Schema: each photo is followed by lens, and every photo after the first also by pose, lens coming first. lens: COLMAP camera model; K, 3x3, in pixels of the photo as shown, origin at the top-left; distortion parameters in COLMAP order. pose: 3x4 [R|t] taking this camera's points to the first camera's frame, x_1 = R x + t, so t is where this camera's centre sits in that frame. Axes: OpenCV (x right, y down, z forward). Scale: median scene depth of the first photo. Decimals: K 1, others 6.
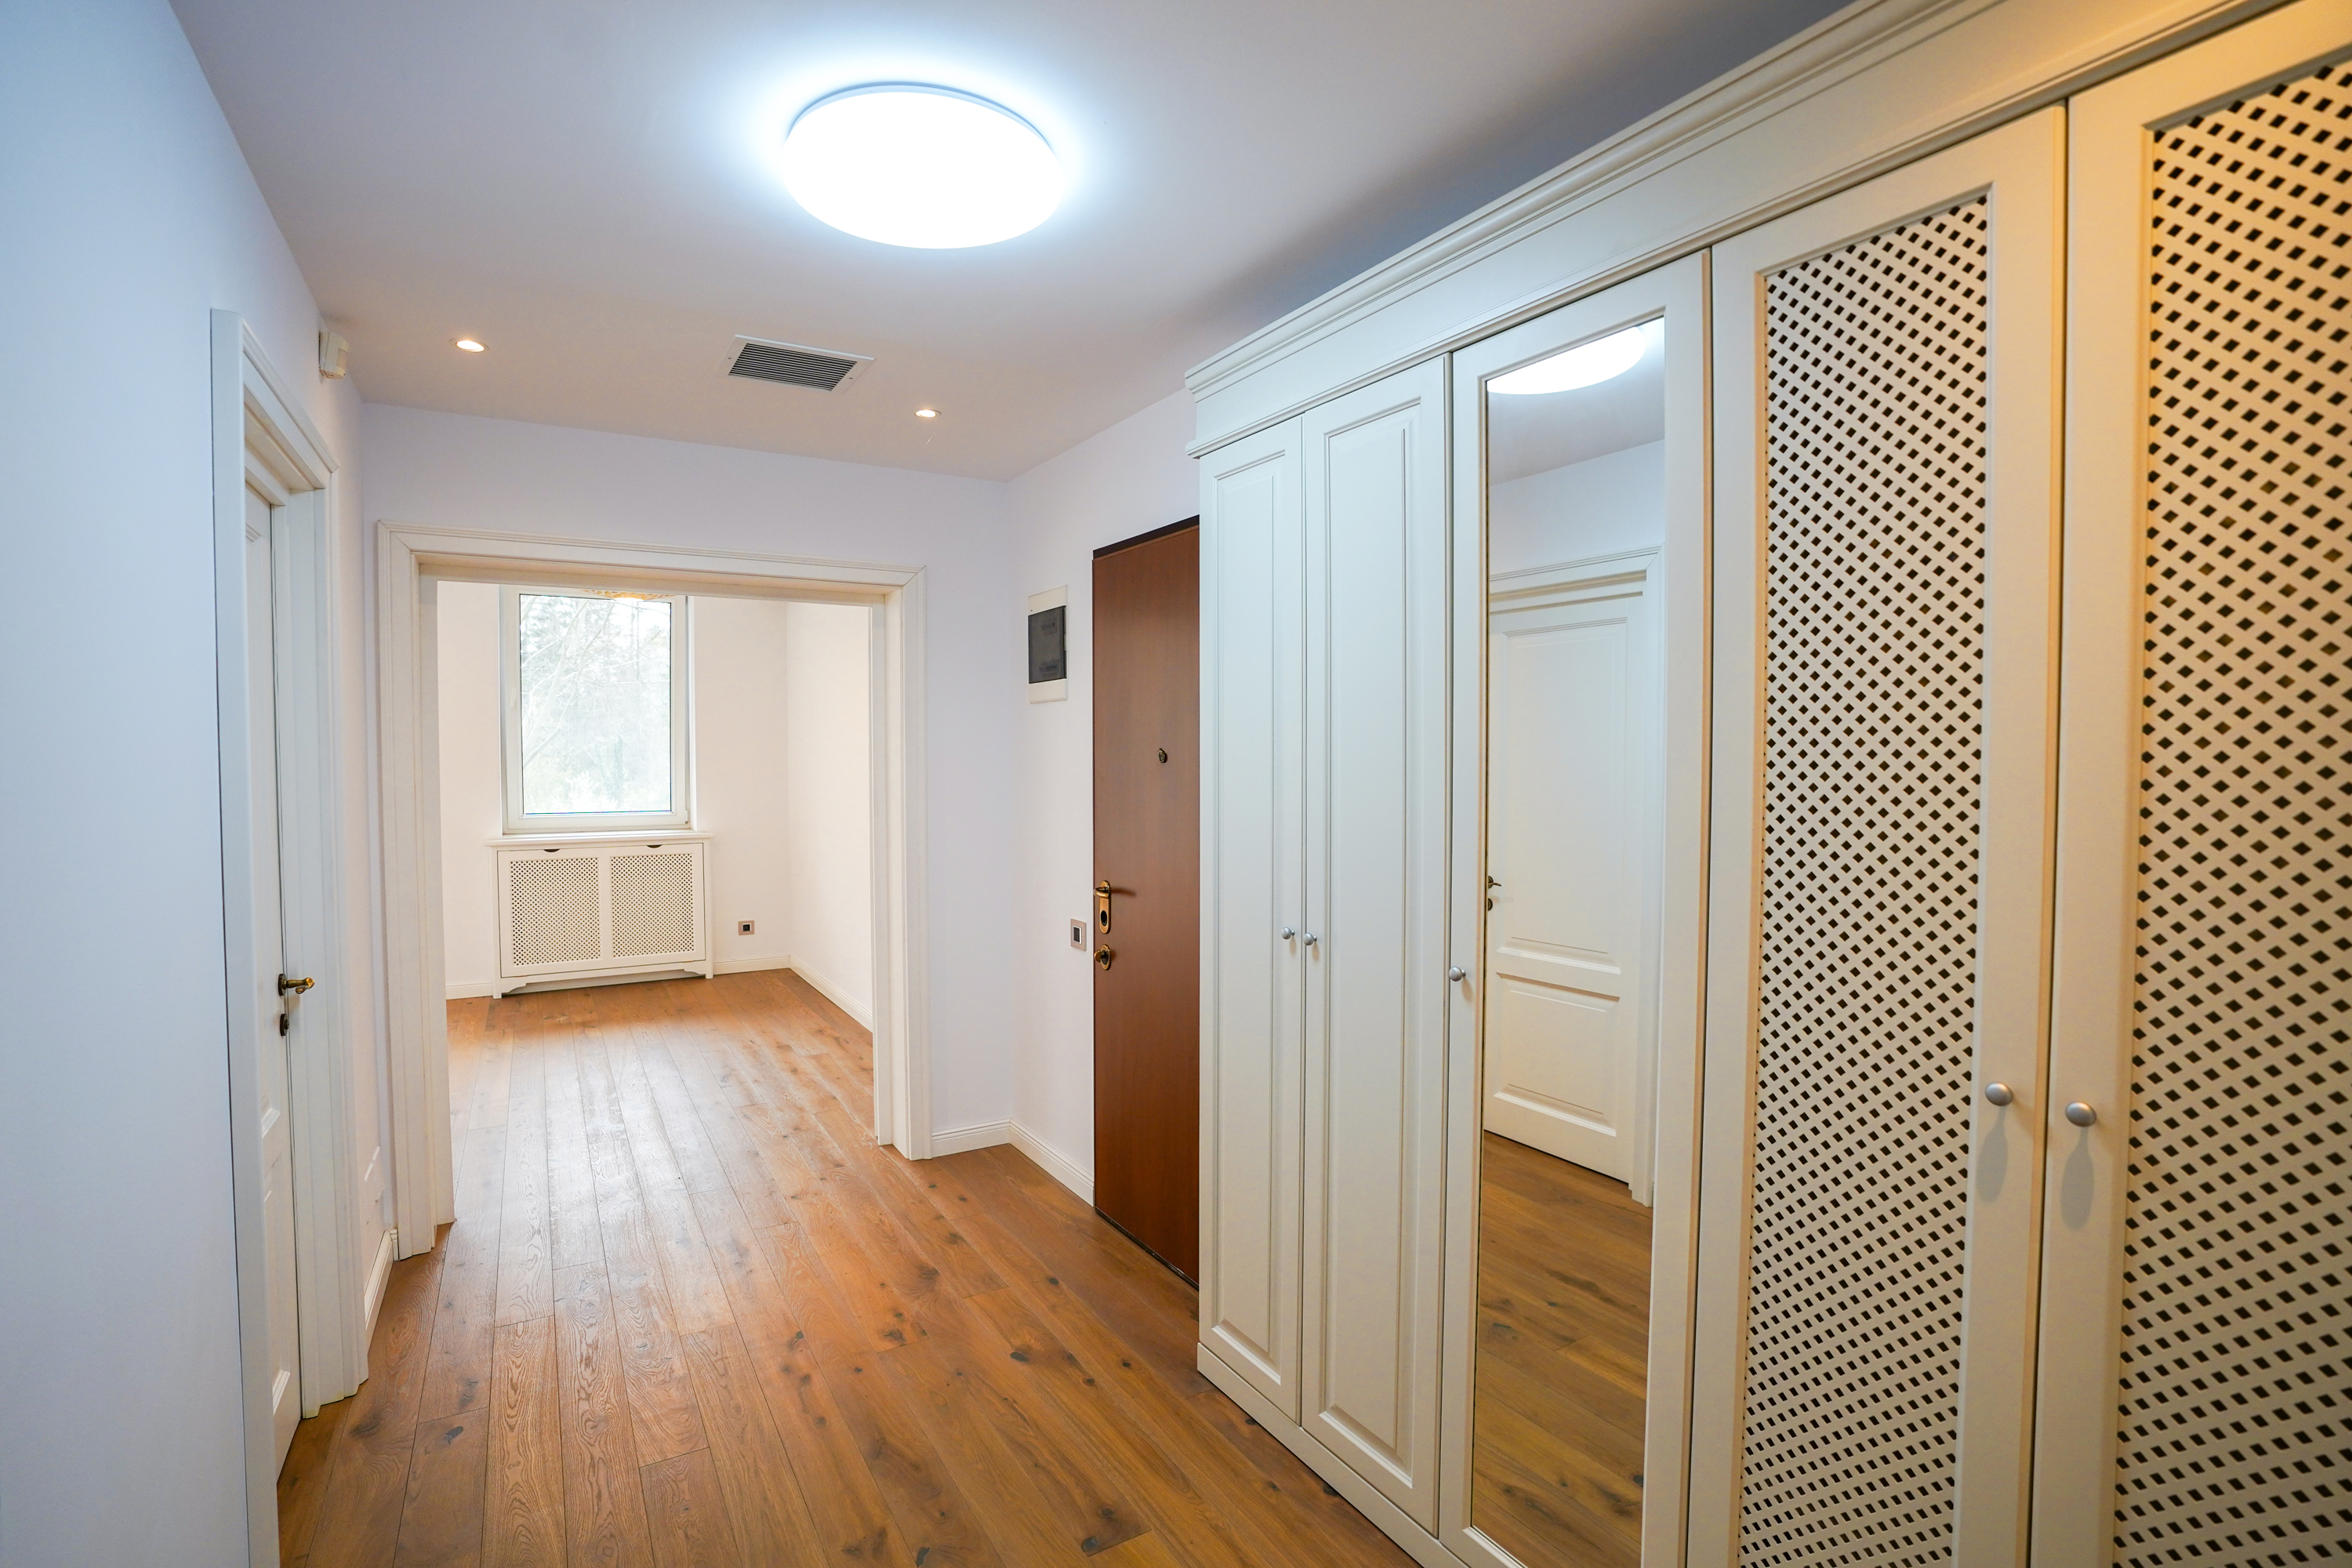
lens RADIAL K [[1084.0, 0, 1161.2], [0, 1084.0, 787.4], [0, 0, 1]] dist [-0.077219, 0.032589]
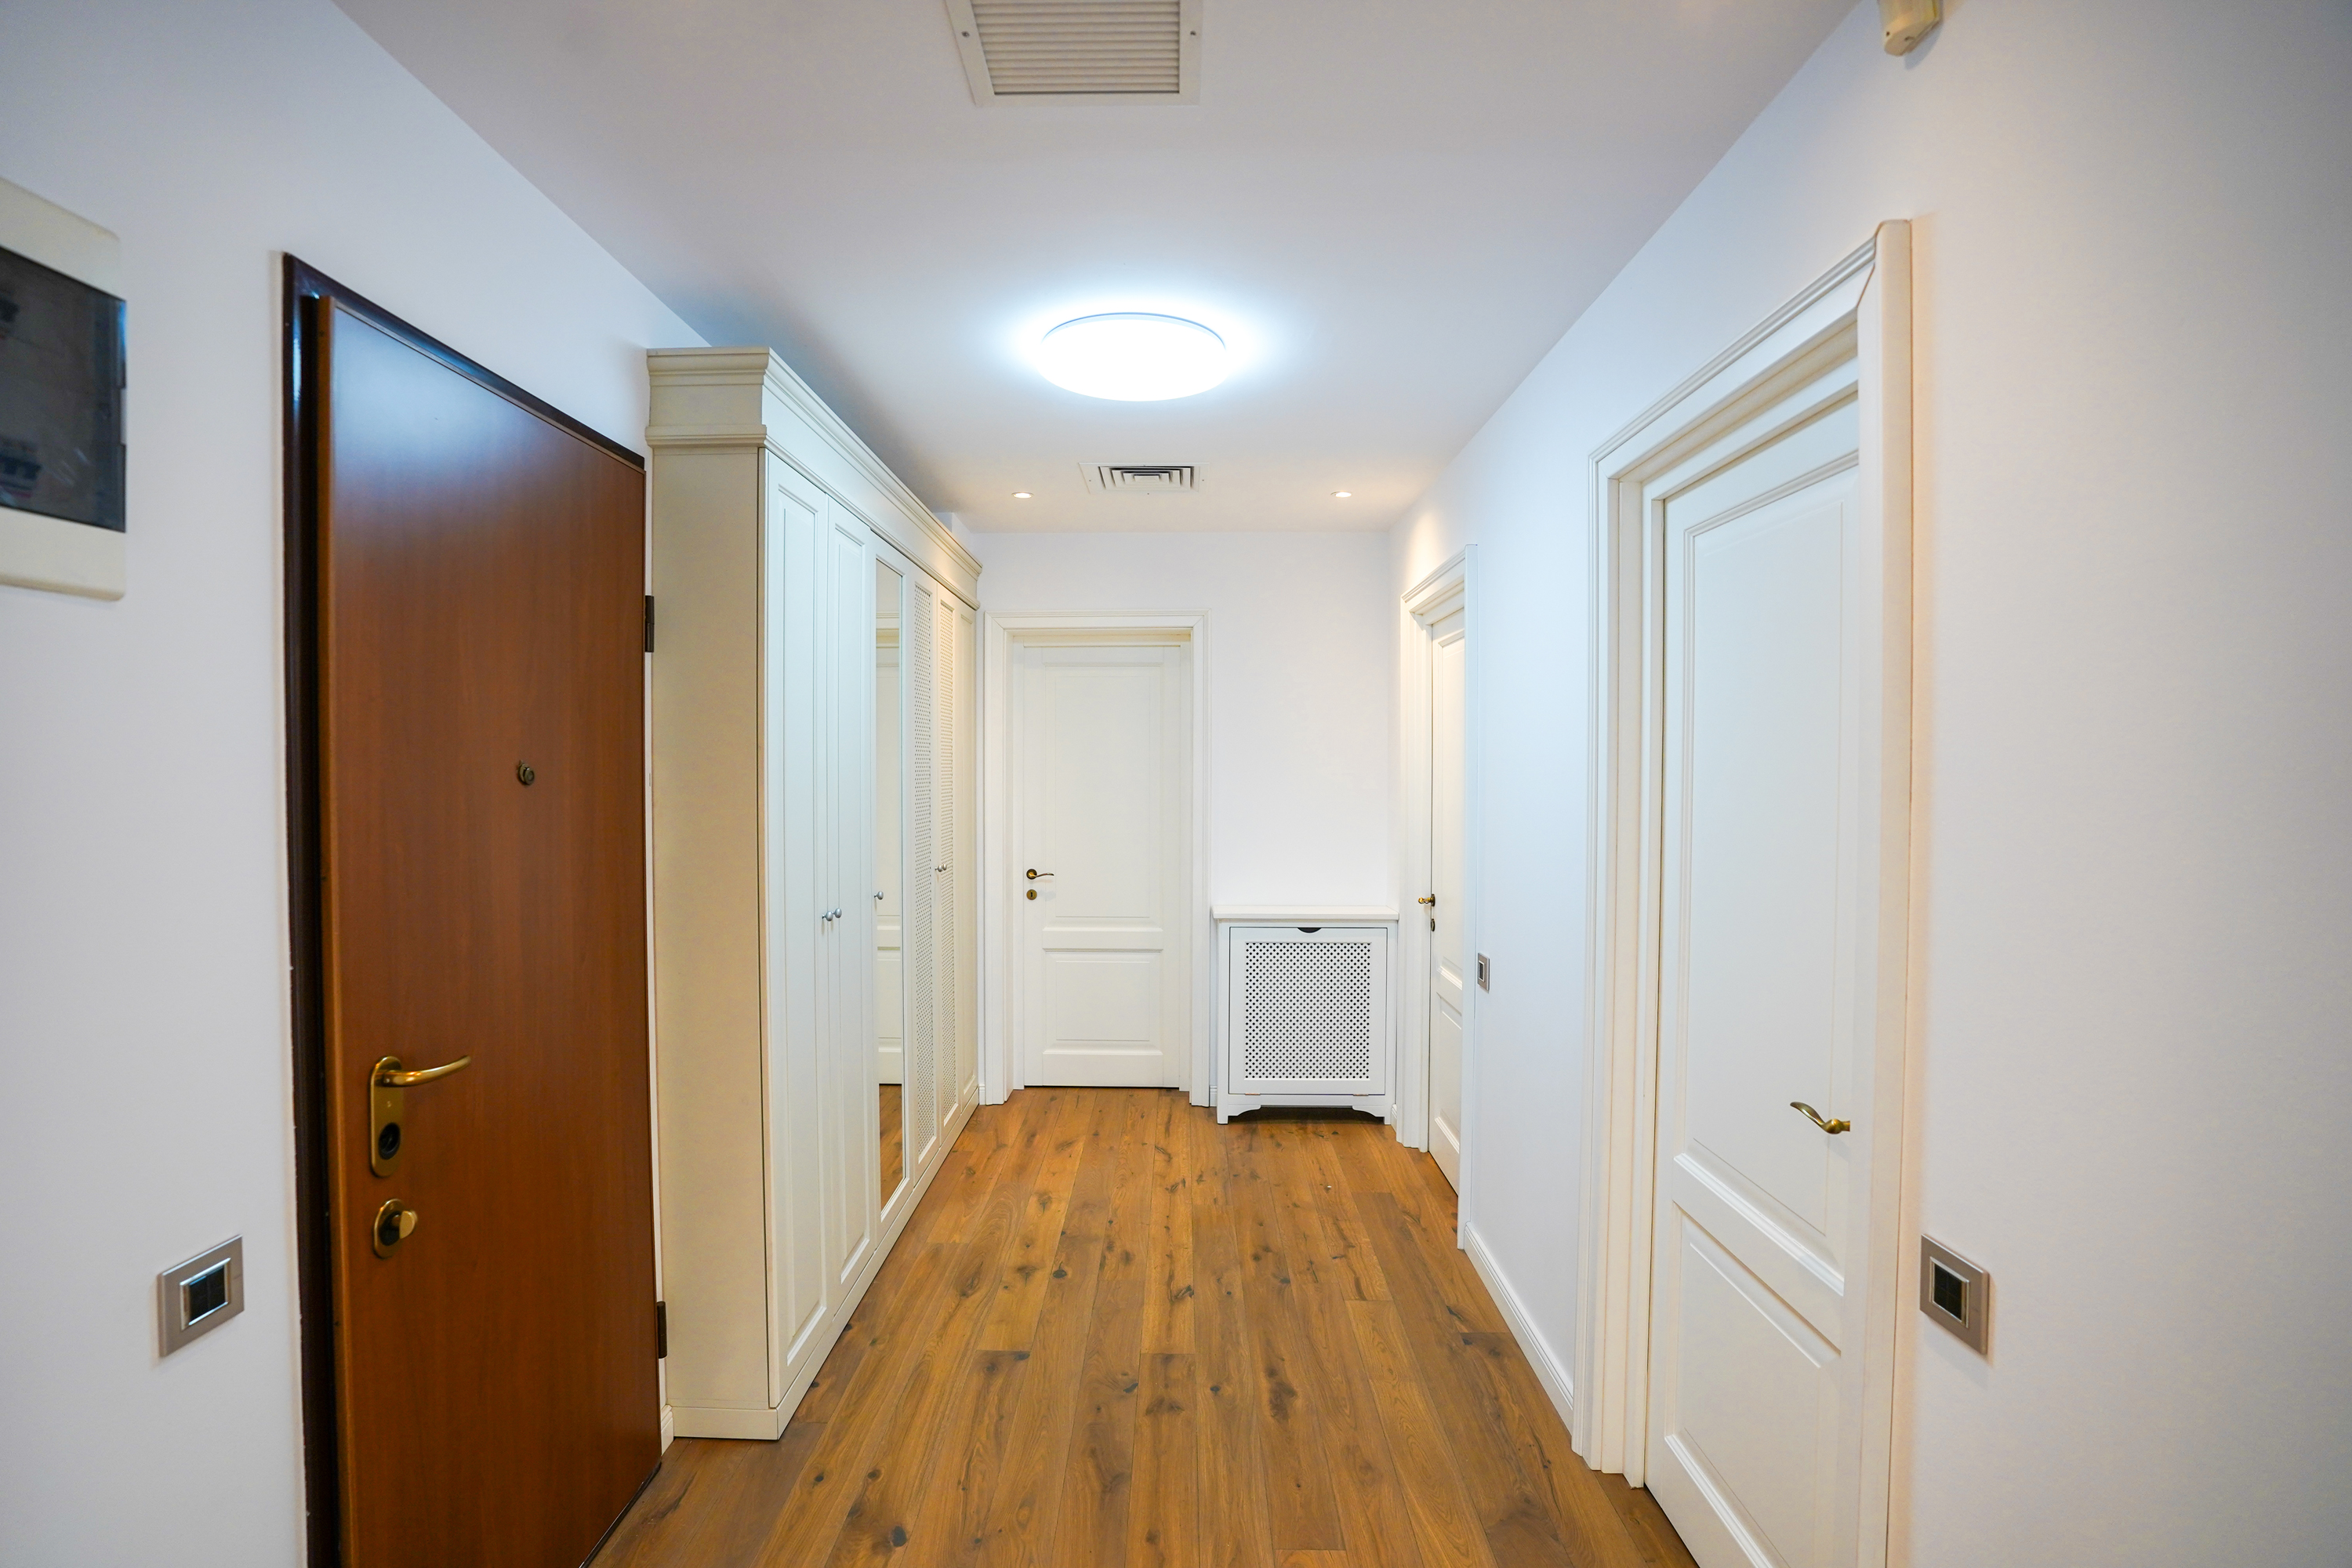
lens RADIAL K [[1075.0, 0, 1161.9], [0, 1075.0, 784.5], [0, 0, 1]] dist [-0.069510, 0.025464]
pose [[-0.848615, -0.008822, 0.528938, -0.734942], [0.015990, 0.998976, 0.042317, -0.052473], [-0.528770, 0.044368, -0.847605, 1.596582]]
